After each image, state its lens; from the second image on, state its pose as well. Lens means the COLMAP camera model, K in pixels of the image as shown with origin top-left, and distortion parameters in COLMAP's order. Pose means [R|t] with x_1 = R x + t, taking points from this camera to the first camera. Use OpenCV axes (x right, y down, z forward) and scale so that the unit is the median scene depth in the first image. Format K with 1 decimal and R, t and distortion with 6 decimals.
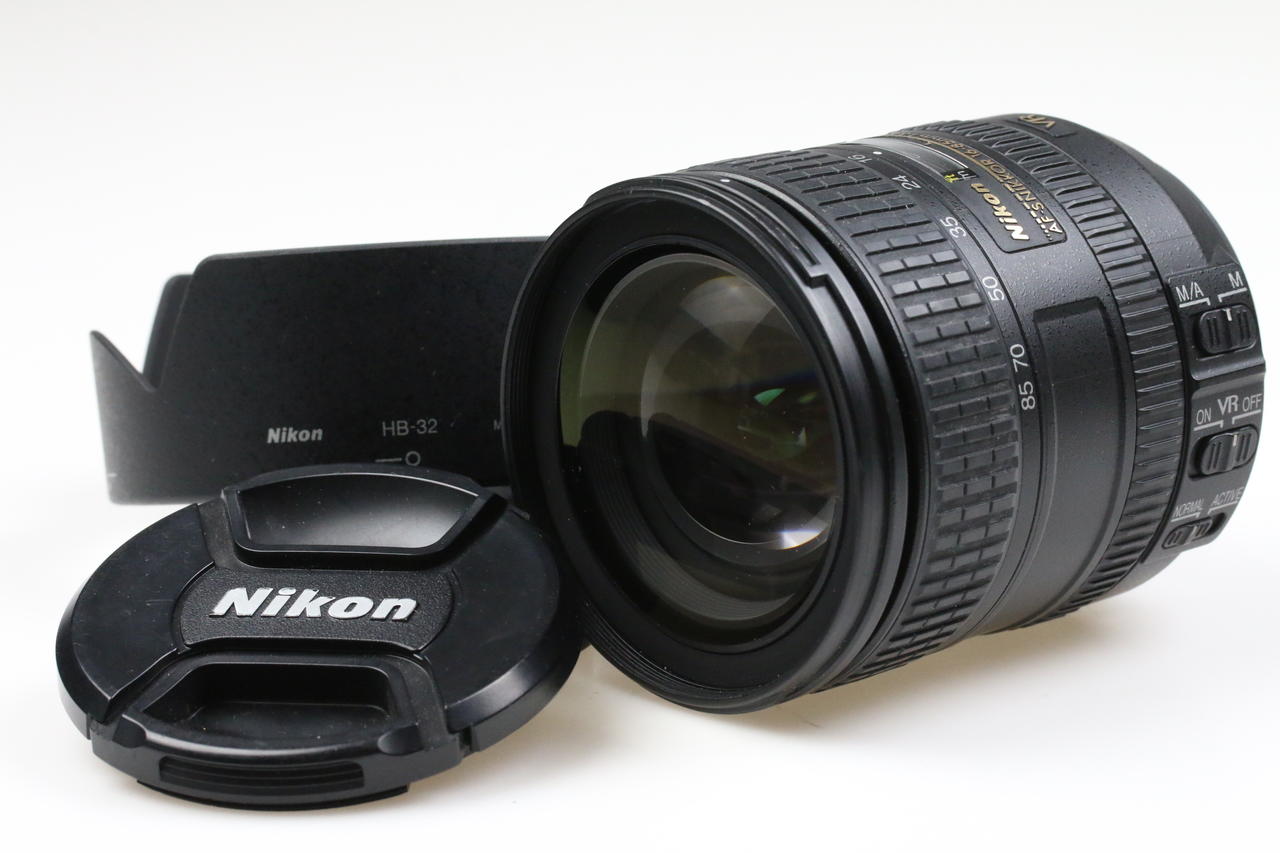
lens RADIAL K [[3939.9, 0, 639.9], [0, 3939.9, 426.2], [0, 0, 1]] dist [0.030753, 0.000000]
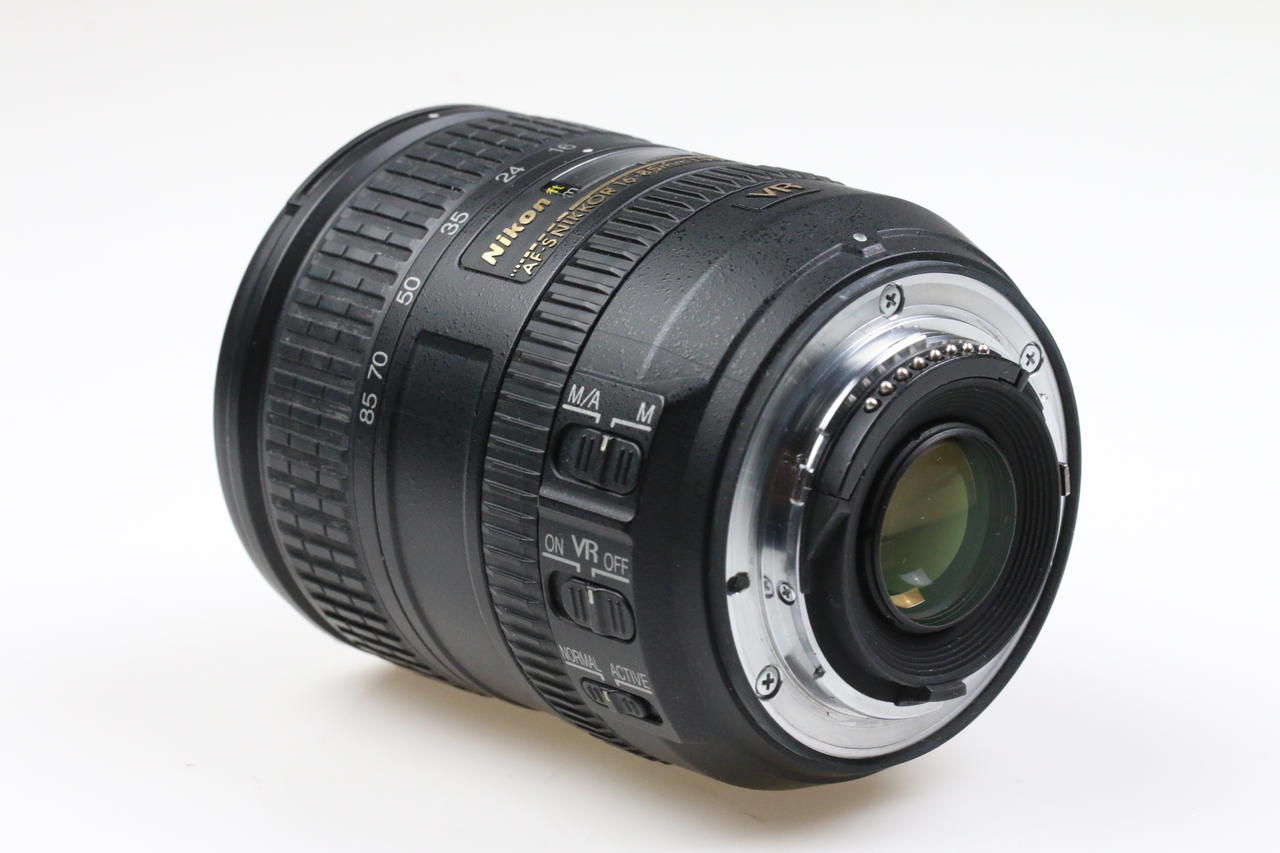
lens RADIAL K [[3939.9, 0, 639.8], [0, 3939.9, 426.3], [0, 0, 1]] dist [0.030753, 0.000000]
pose [[-0.007049, 0.269532, -0.962966, 0.929411], [-0.251694, 0.931508, 0.262570, -0.246277], [0.967781, 0.244223, 0.061273, 0.962306]]
